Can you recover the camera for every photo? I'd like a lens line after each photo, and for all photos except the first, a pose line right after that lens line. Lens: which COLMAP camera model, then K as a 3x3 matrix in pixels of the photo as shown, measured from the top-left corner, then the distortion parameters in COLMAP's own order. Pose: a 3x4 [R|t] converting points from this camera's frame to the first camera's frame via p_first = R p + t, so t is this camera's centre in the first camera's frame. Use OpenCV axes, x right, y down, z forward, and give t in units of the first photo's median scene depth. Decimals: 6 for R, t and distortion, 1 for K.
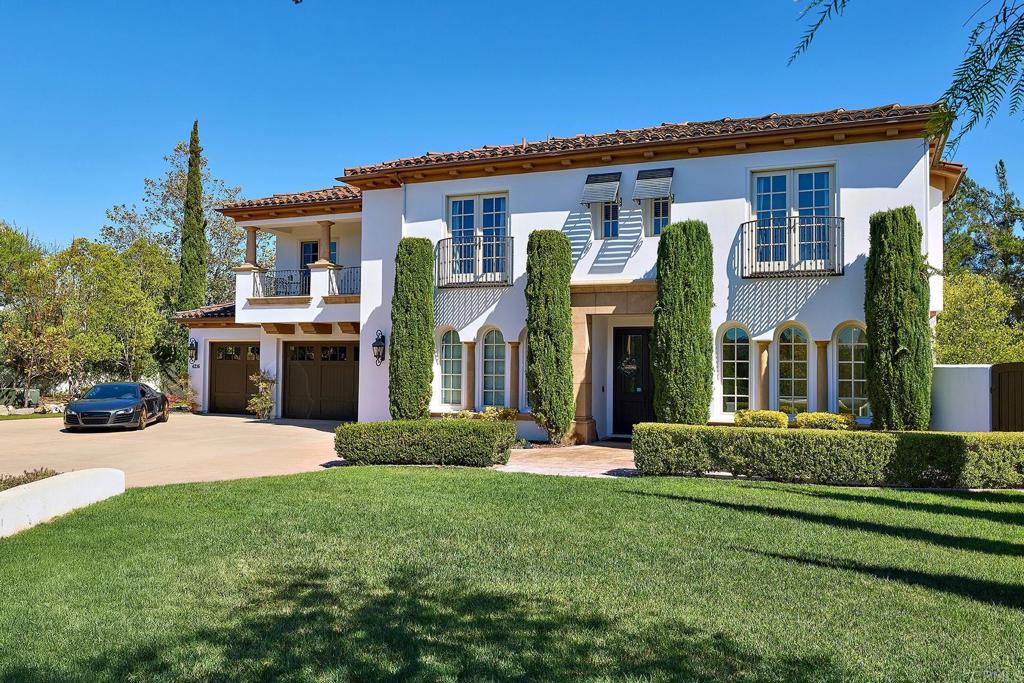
lens RADIAL K [[847.3, 0, 510.3], [0, 847.3, 341.1], [0, 0, 1]] dist [0.003966, -0.008004]
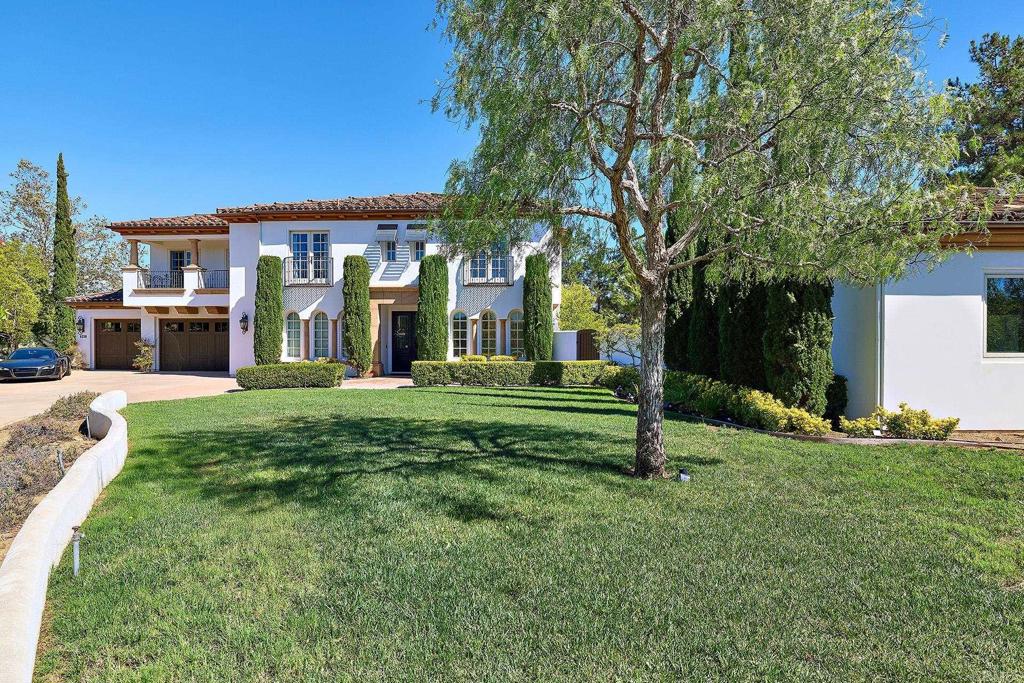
lens RADIAL K [[563.5, 0, 512.8], [0, 563.5, 334.2], [0, 0, 1]] dist [-0.007819, -0.001061]
pose [[0.933528, -0.007374, 0.358429, -0.066119], [-0.002259, 0.999648, 0.026450, 0.000008], [-0.358498, -0.025501, 0.933182, -0.189619]]
